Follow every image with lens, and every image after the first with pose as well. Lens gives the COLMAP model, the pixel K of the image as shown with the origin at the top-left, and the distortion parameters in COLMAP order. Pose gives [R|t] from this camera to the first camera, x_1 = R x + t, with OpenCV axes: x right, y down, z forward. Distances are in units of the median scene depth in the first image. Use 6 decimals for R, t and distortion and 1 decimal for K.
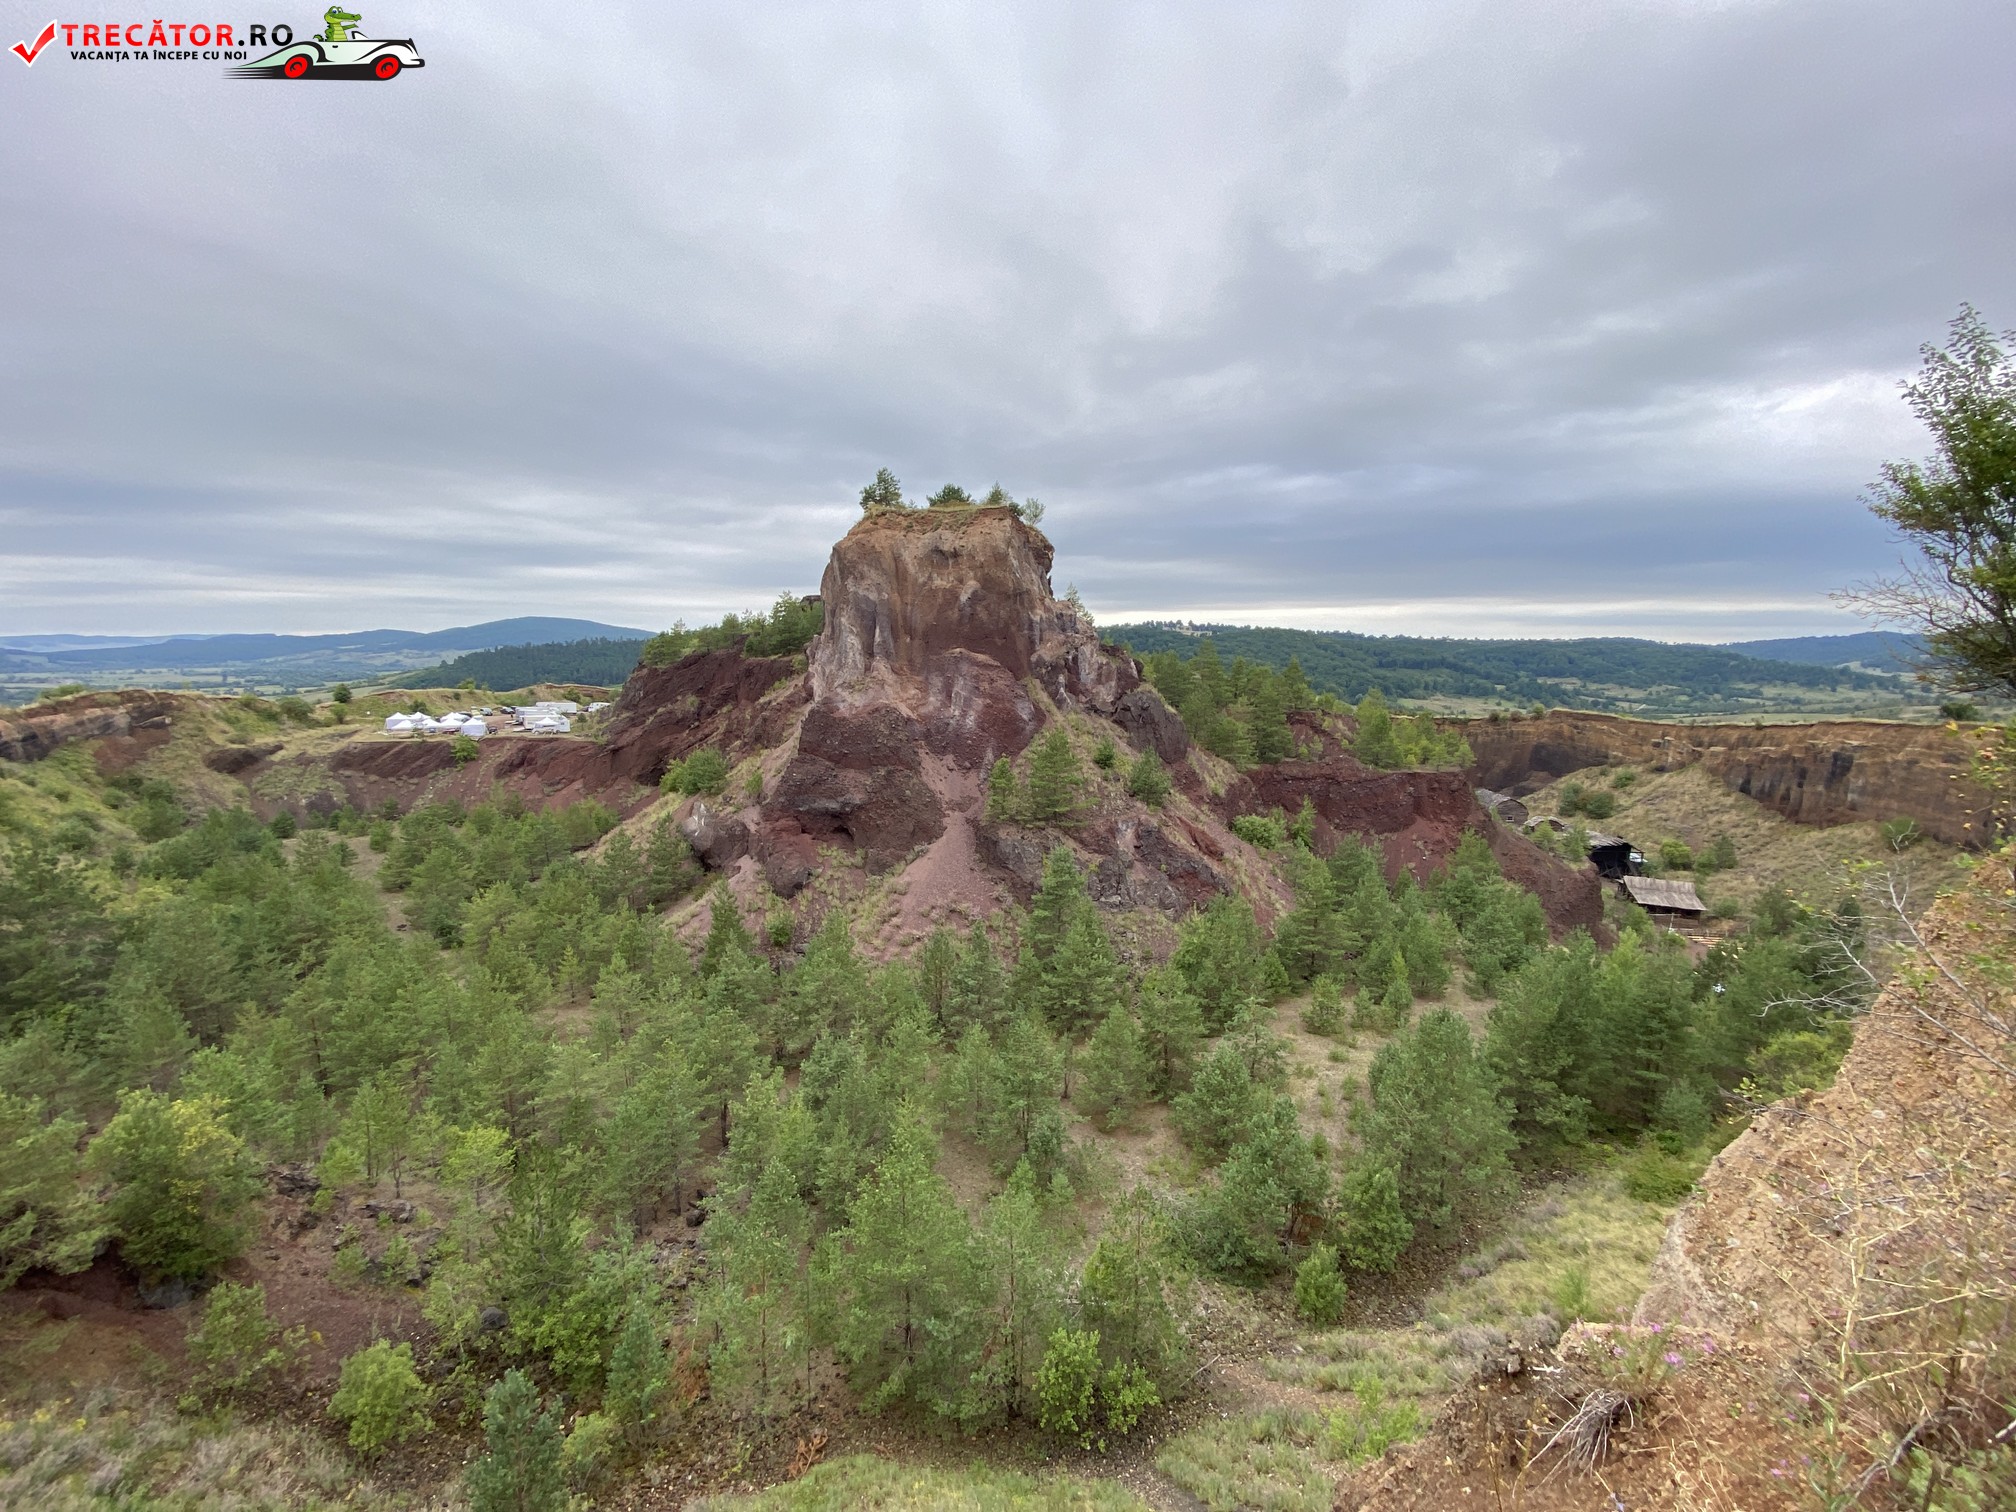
lens RADIAL K [[809.6, 0, 1003.0], [0, 809.6, 757.4], [0, 0, 1]] dist [0.024177, -0.023185]
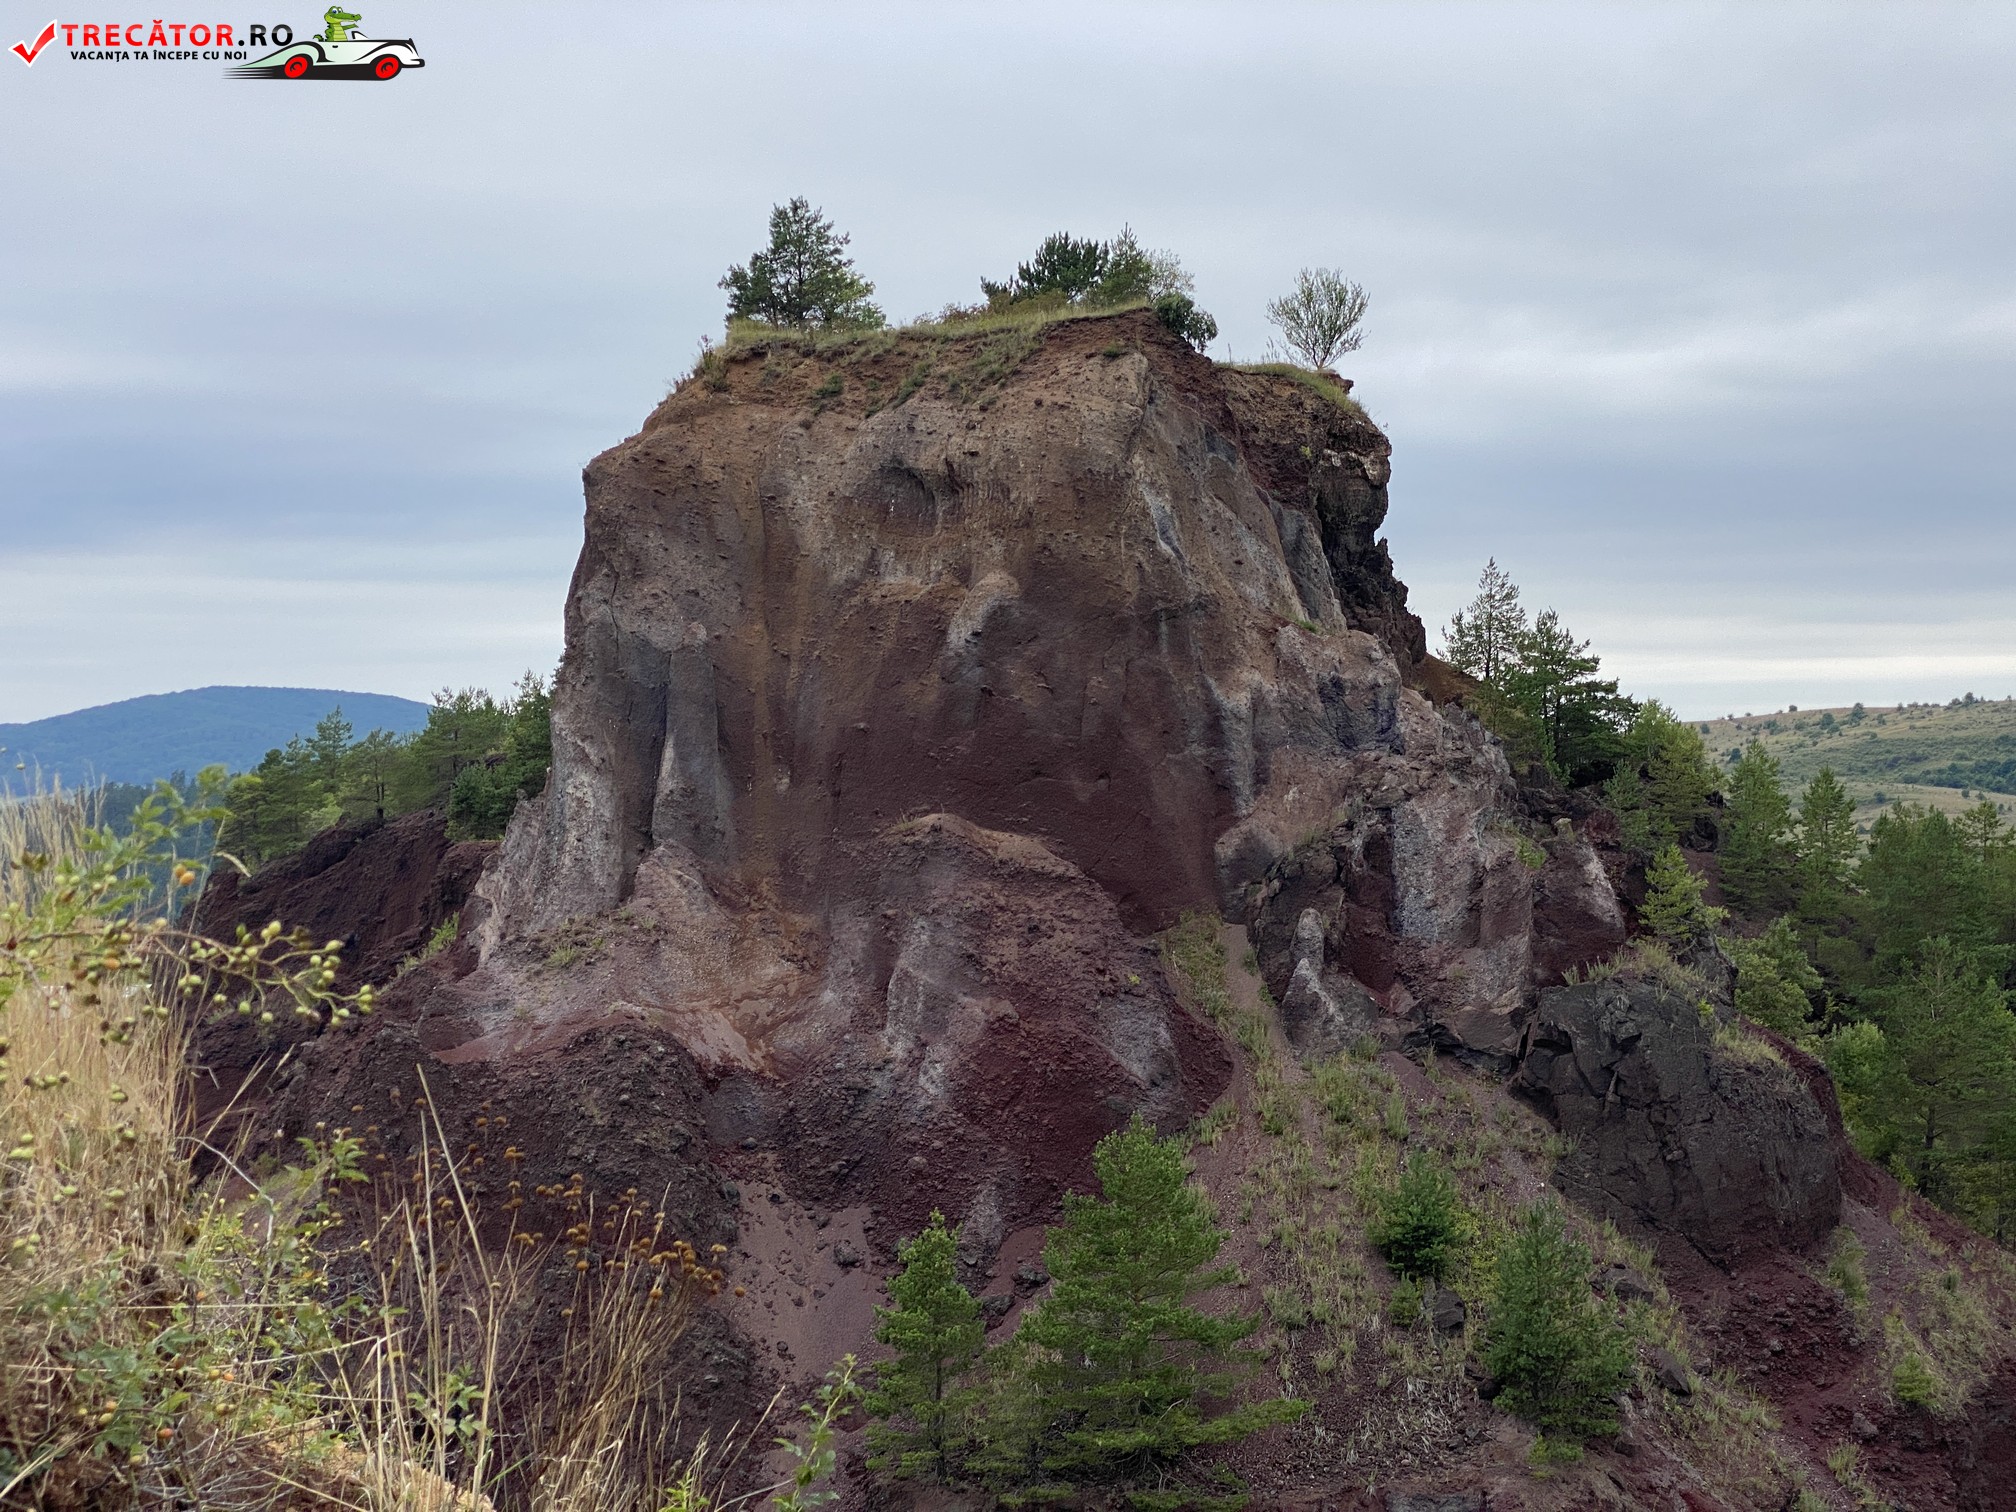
lens RADIAL K [[3017.4, 0, 1053.3], [0, 3017.4, 639.2], [0, 0, 1]] dist [0.081296, -0.056430]
pose [[0.967634, -0.020577, -0.251519, 0.189833], [-0.024541, 0.984274, -0.174934, -0.010775], [0.251164, 0.175445, 0.951912, 0.010336]]
